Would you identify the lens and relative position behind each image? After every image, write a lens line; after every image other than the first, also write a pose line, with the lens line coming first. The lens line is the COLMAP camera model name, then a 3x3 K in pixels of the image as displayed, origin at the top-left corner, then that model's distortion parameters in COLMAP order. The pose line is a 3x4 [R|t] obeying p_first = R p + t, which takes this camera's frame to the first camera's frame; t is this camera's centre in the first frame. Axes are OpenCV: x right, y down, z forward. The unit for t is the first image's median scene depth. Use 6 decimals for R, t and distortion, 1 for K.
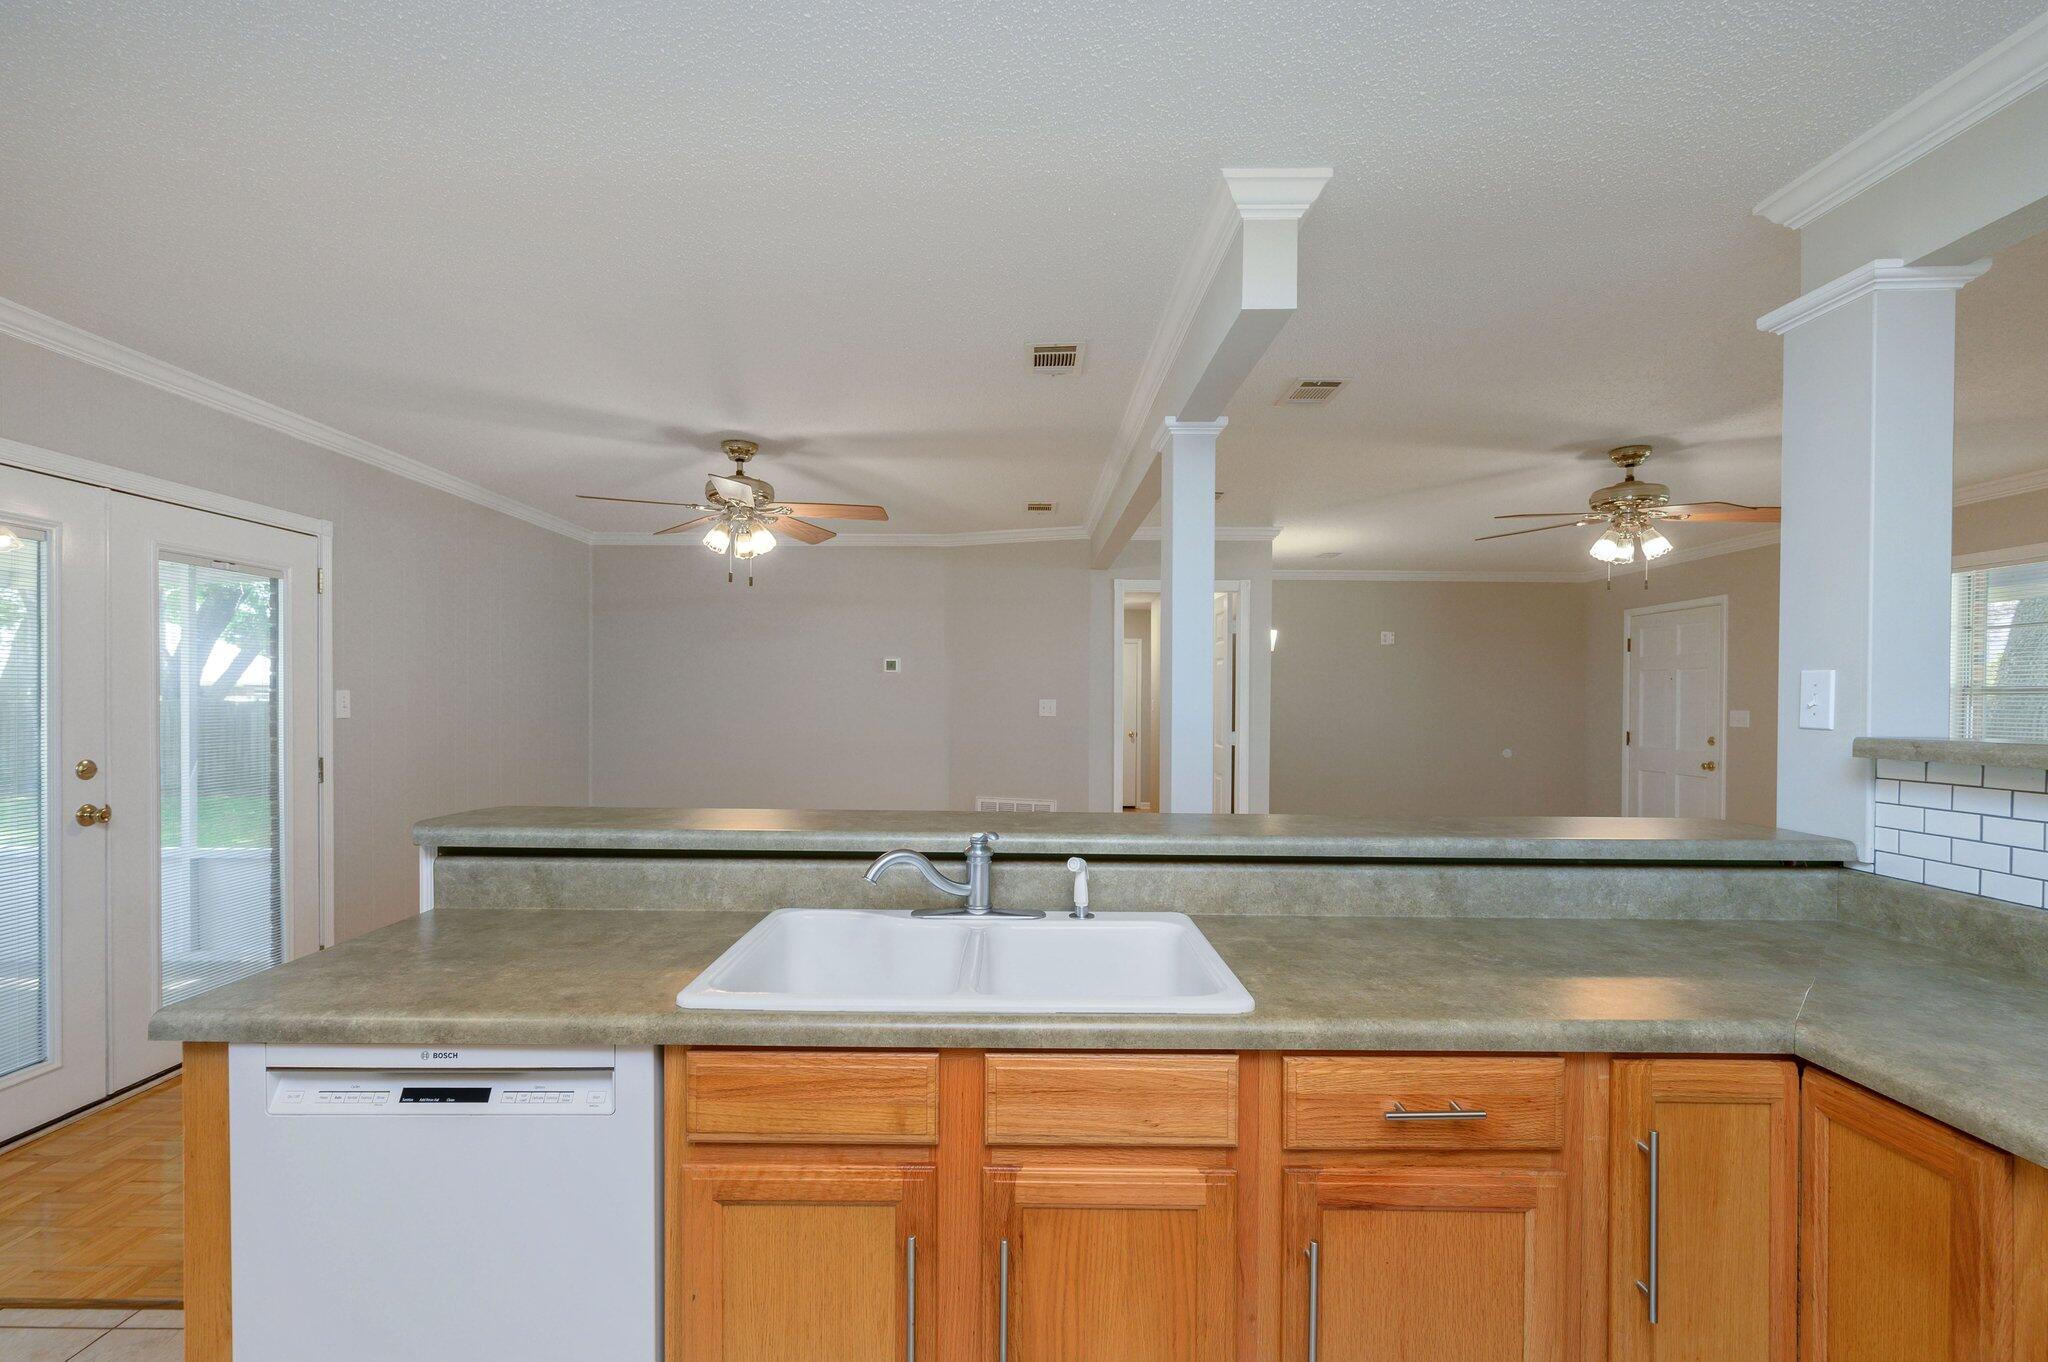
lens RADIAL K [[908.9, 0, 1024.7], [0, 908.9, 716.6], [0, 0, 1]] dist [0.000997, -0.000438]
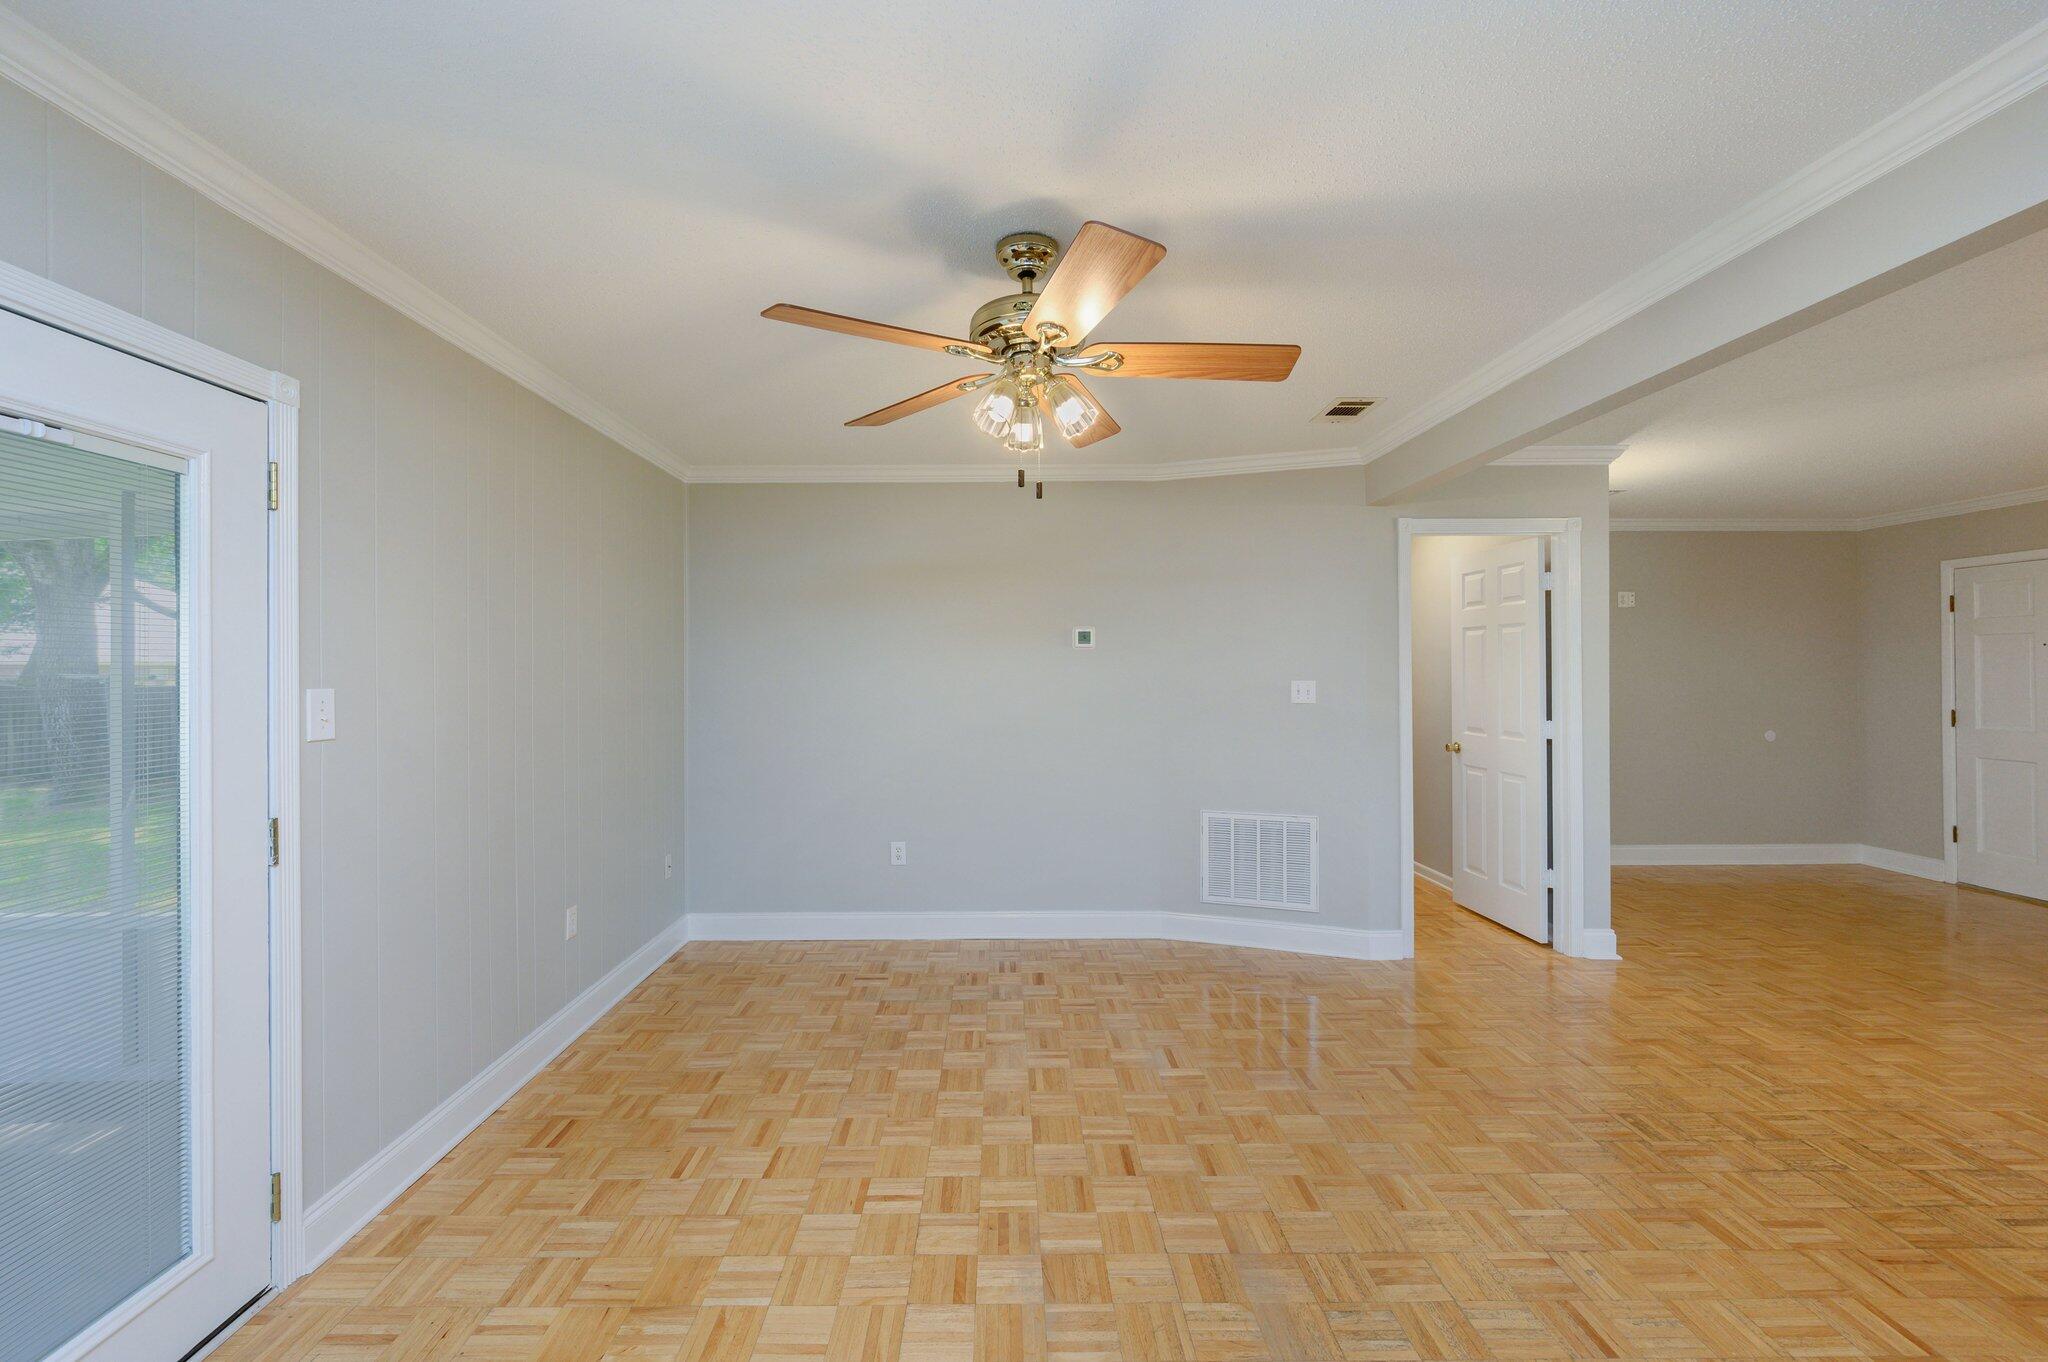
lens RADIAL K [[833.6, 0, 1017.0], [0, 833.6, 672.5], [0, 0, 1]] dist [-0.000826, -0.000097]
pose [[0.999939, -0.010955, 0.001161, -0.204476], [0.010973, 0.999799, -0.016800, -0.016150], [-0.000977, 0.016812, 0.999858, 0.307752]]
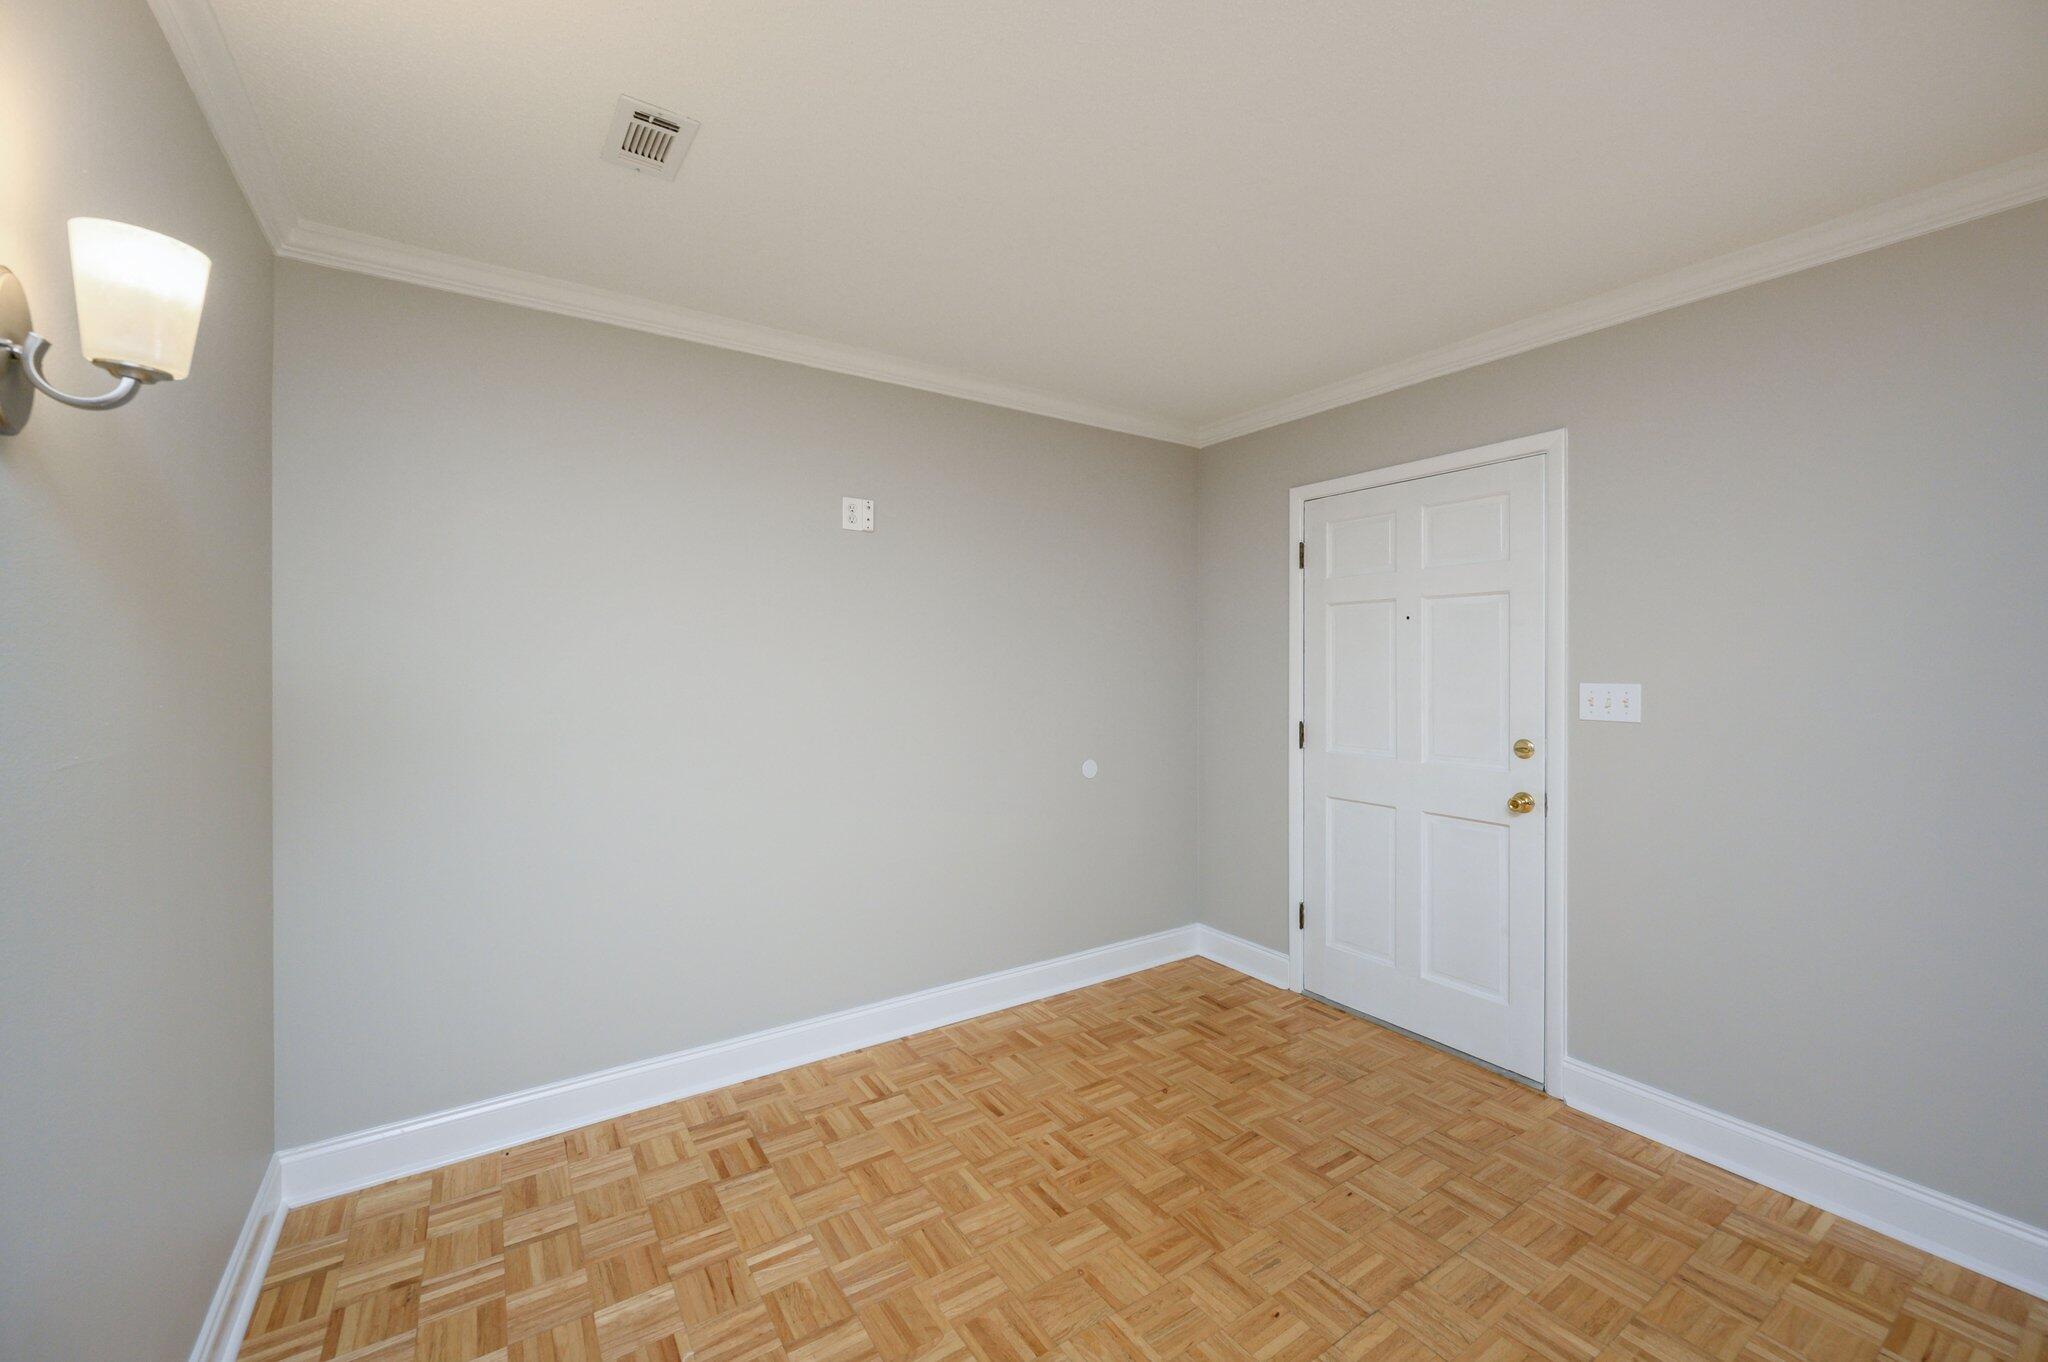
lens RADIAL K [[833.6, 0, 1036.9], [0, 833.6, 679.5], [0, 0, 1]] dist [-0.000826, -0.000097]
pose [[0.831840, -0.013316, 0.554856, 0.326939], [0.012079, 0.999910, 0.005888, -0.014822], [-0.554884, 0.001805, 0.831926, 0.819605]]
